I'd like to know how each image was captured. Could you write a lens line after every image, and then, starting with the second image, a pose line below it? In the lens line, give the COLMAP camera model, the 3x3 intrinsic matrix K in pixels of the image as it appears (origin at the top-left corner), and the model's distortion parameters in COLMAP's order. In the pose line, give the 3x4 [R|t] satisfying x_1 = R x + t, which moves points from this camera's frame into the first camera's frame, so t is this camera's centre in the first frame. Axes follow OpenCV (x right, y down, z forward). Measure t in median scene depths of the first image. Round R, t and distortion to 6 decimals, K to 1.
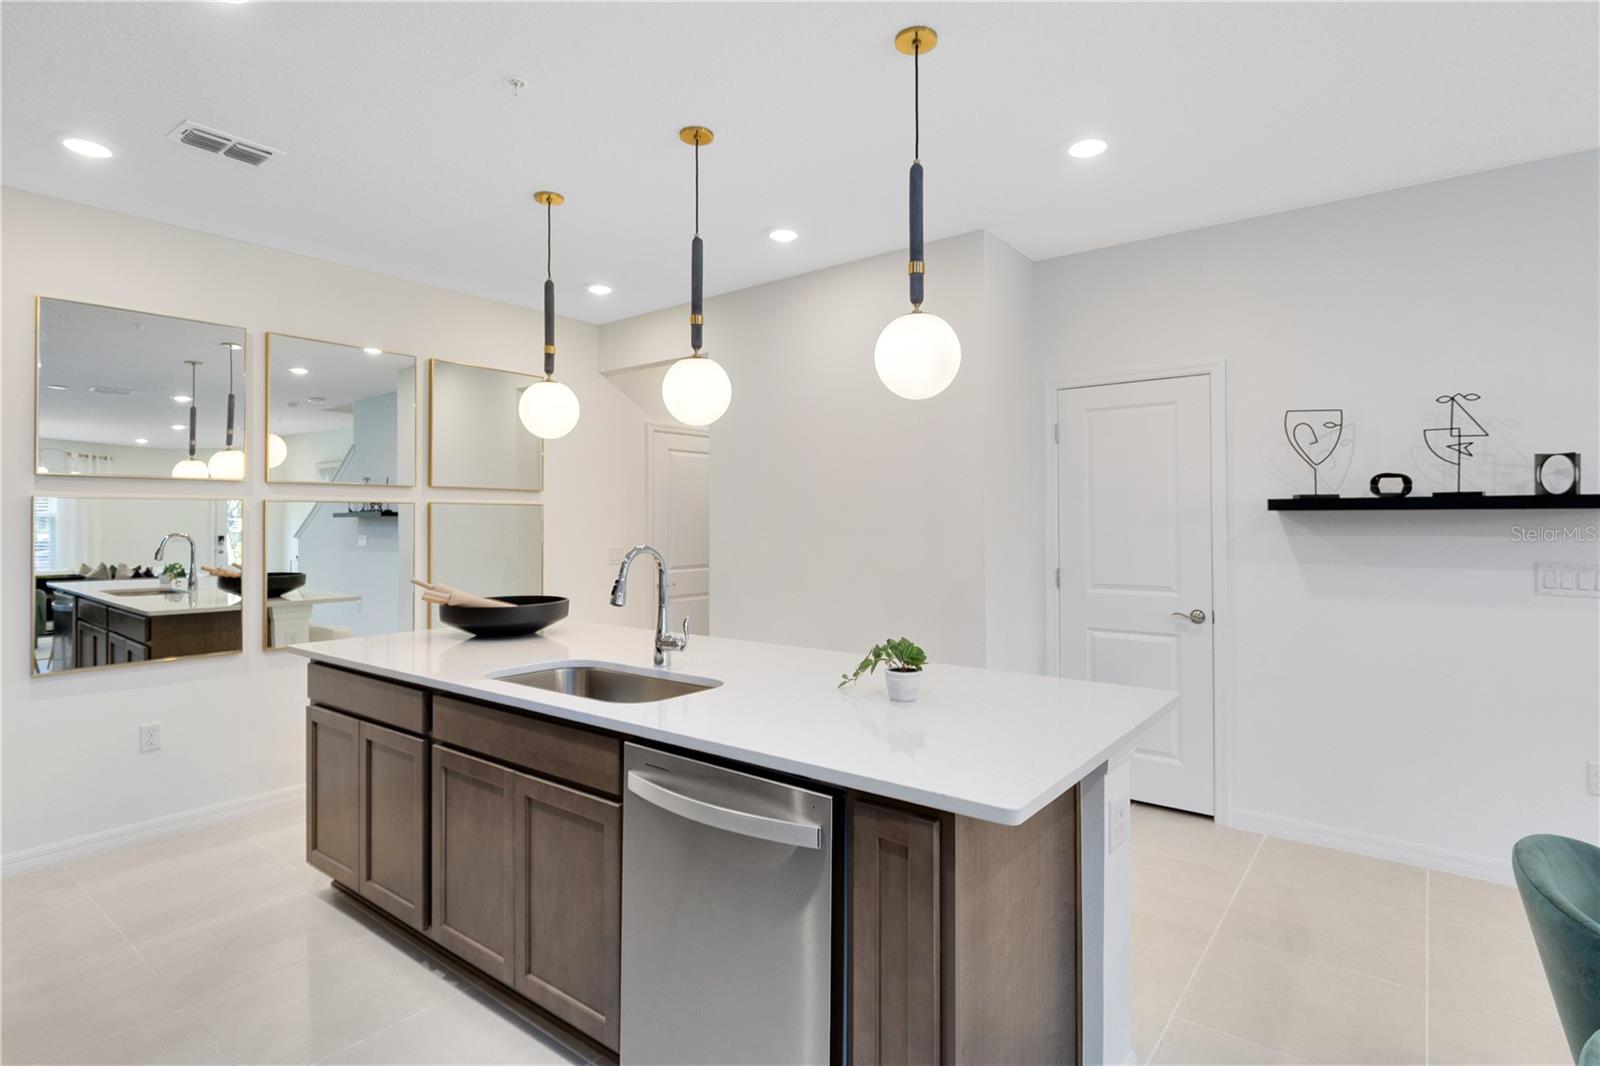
lens RADIAL K [[772.8, 0, 770.1], [0, 772.8, 510.8], [0, 0, 1]] dist [0.001547, -0.000289]
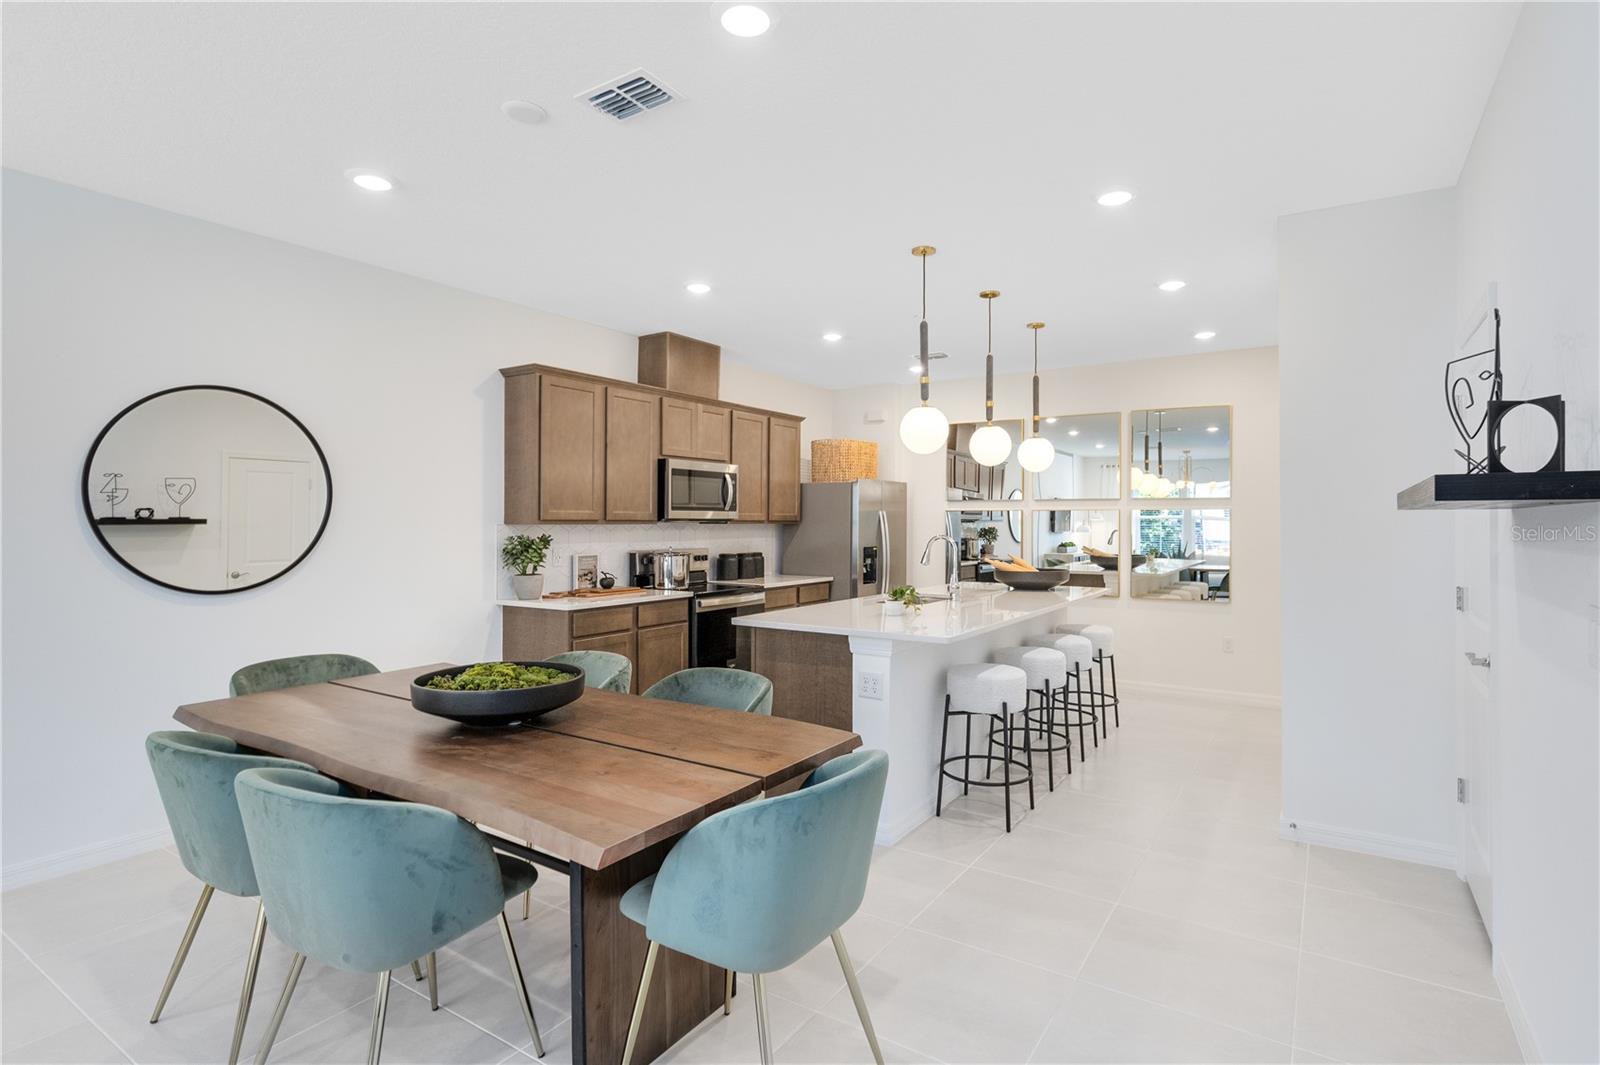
lens RADIAL K [[782.6, 0, 810.0], [0, 782.6, 515.3], [0, 0, 1]] dist [0.009570, -0.001222]
pose [[0.076224, -0.007486, -0.997063, 1.294723], [0.012591, 0.999899, -0.006545, 0.003805], [0.997011, -0.012055, 0.076310, 0.383211]]
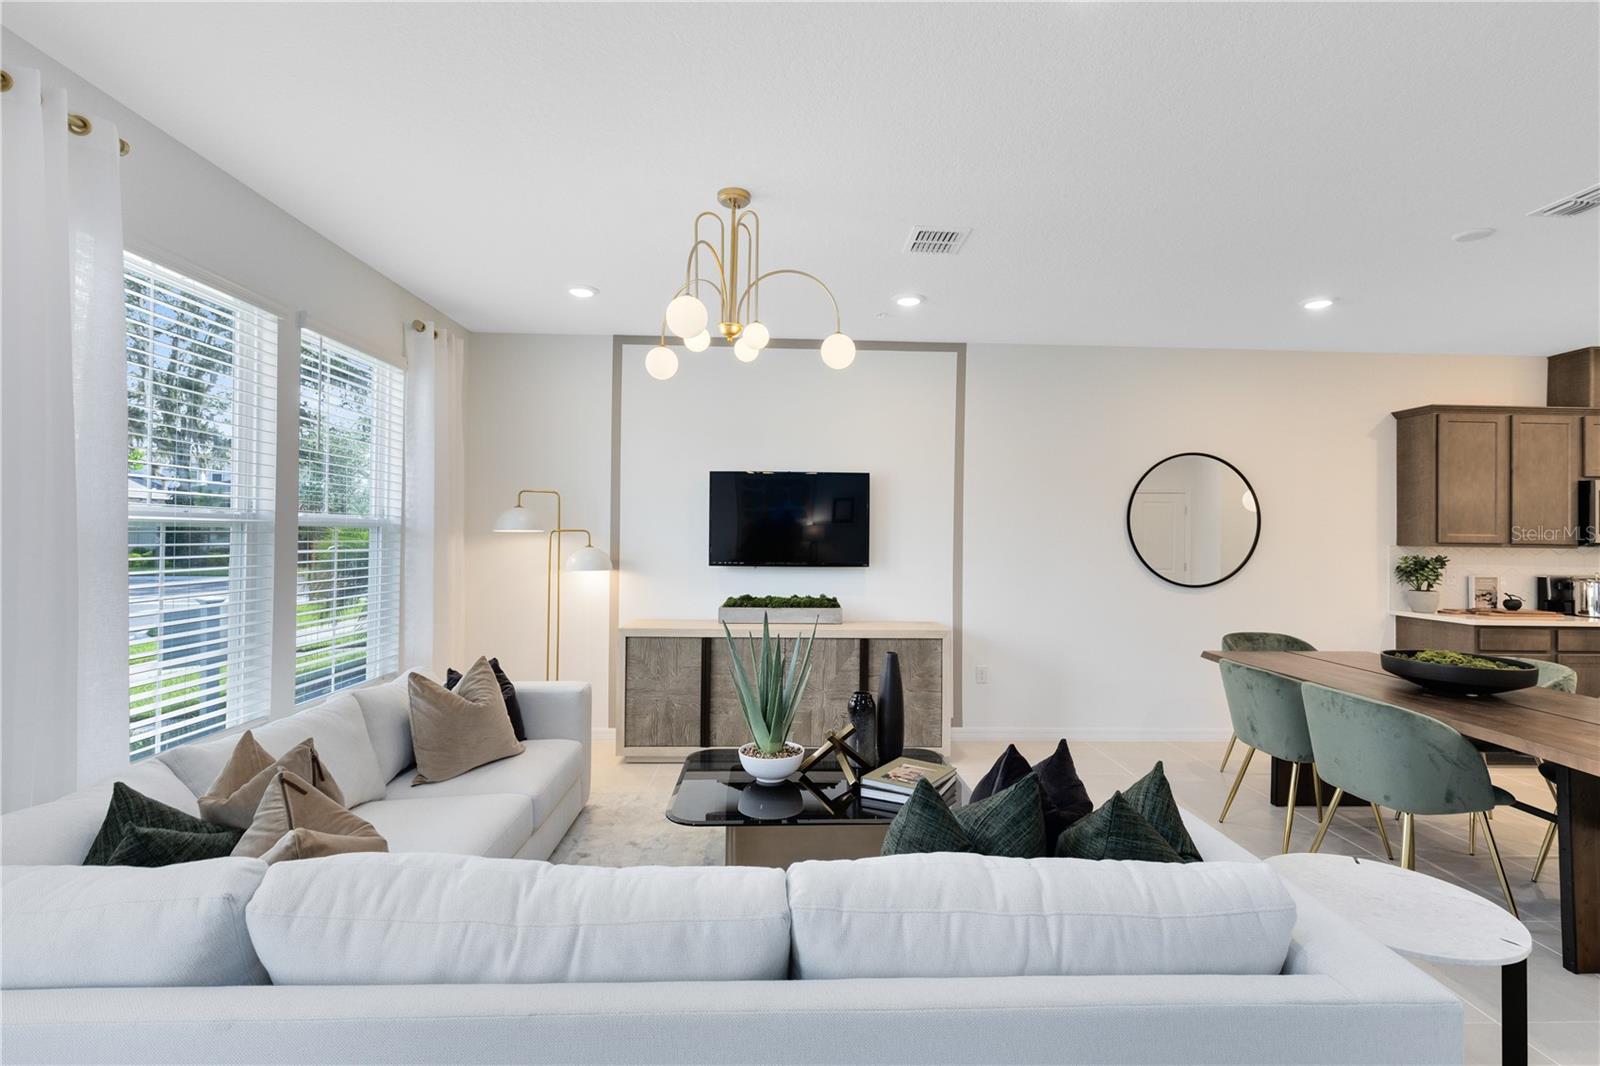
lens RADIAL K [[737.1, 0, 834.5], [0, 737.1, 517.9], [0, 0, 1]] dist [0.010852, -0.002154]
pose [[-0.759535, -0.024814, -0.649993, 1.754170], [-0.005392, 0.999478, -0.031855, 0.001678], [0.650444, -0.020691, -0.759272, 0.353757]]
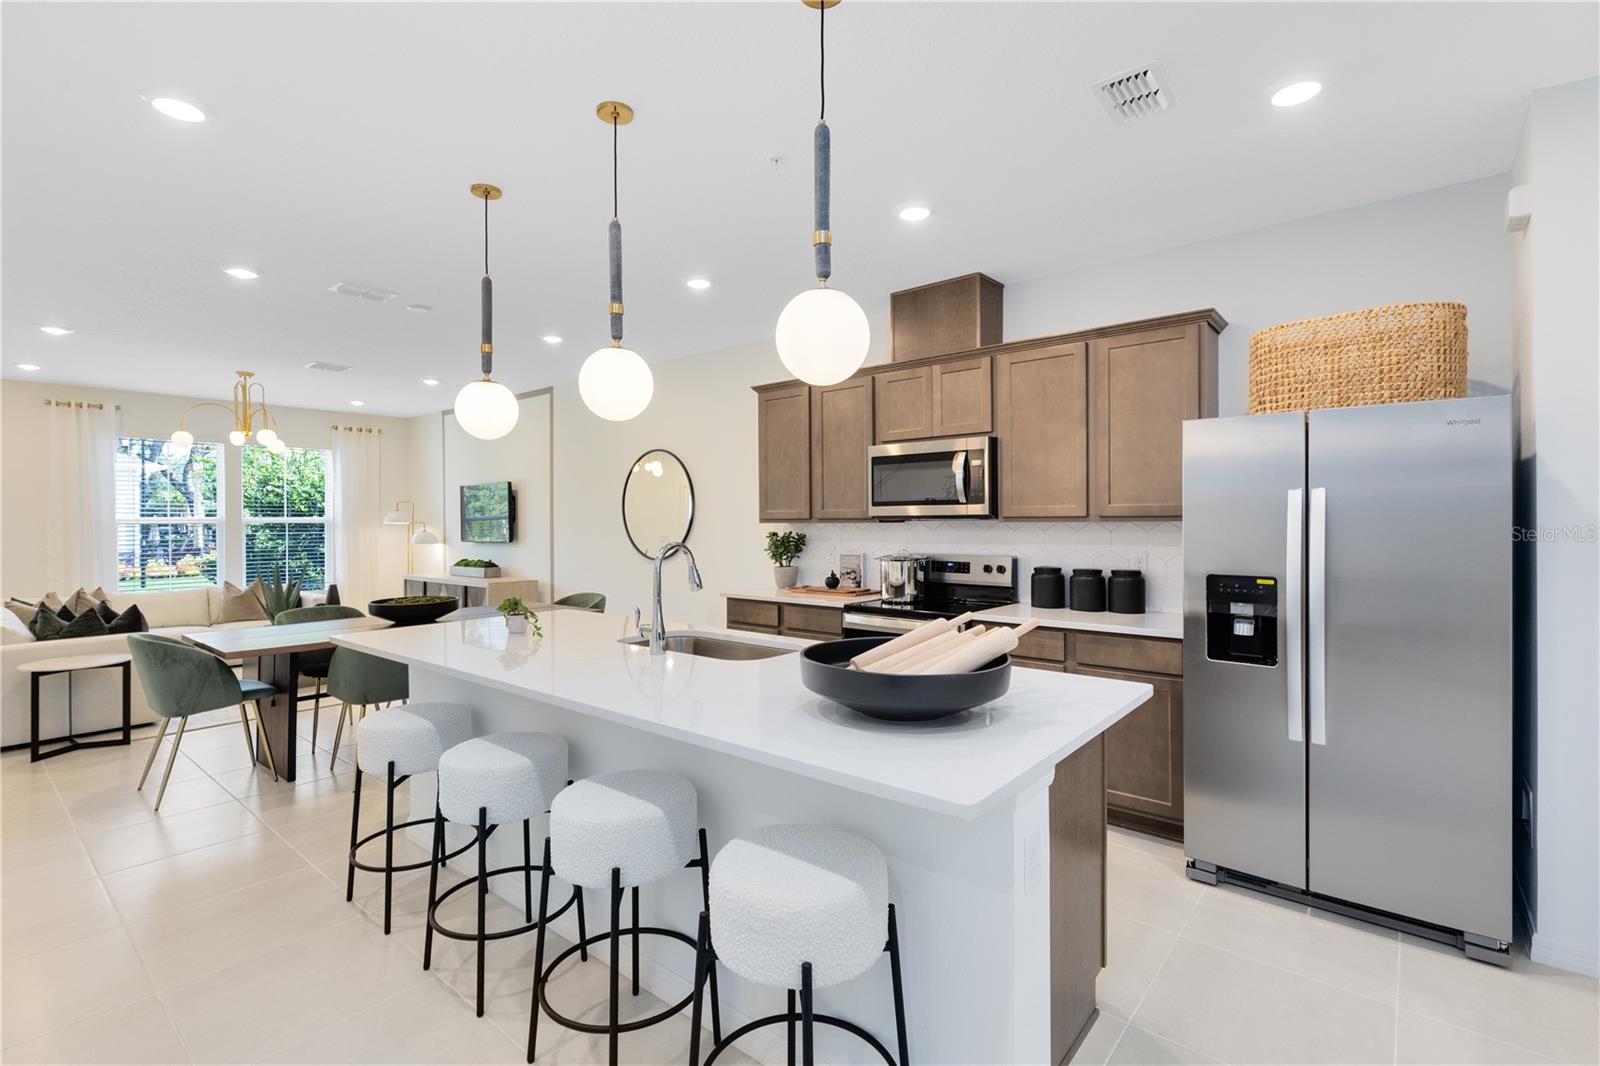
lens RADIAL K [[724.2, 0, 808.1], [0, 724.2, 516.5], [0, 0, 1]] dist [0.002661, -0.000776]
pose [[-0.999685, 0.008135, 0.023756, -0.270848], [0.007735, 0.999828, -0.016874, 0.017775], [-0.023889, -0.016685, -0.999575, 1.514900]]
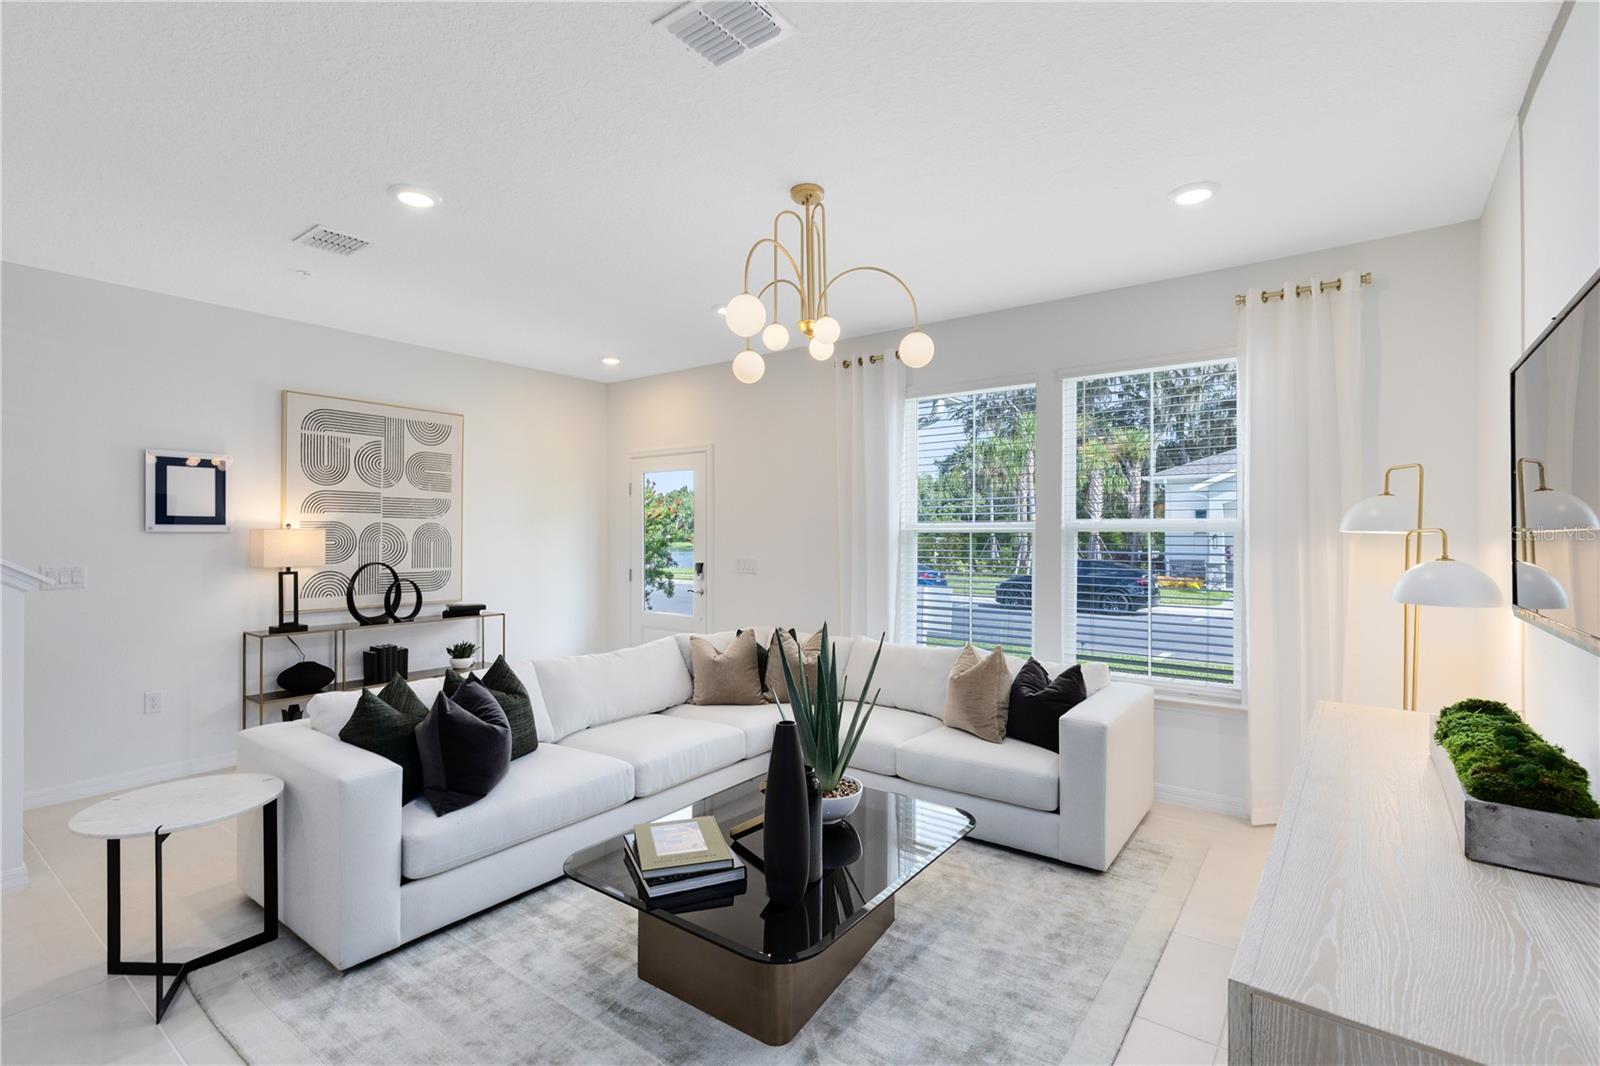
lens RADIAL K [[724.2, 0, 810.0], [0, 724.2, 529.0], [0, 0, 1]] dist [0.002661, -0.000776]
pose [[-0.021909, 0.008910, 0.999720, 0.427051], [-0.012715, 0.999877, -0.009190, -0.003389], [-0.999679, -0.012913, -0.021793, -0.376728]]
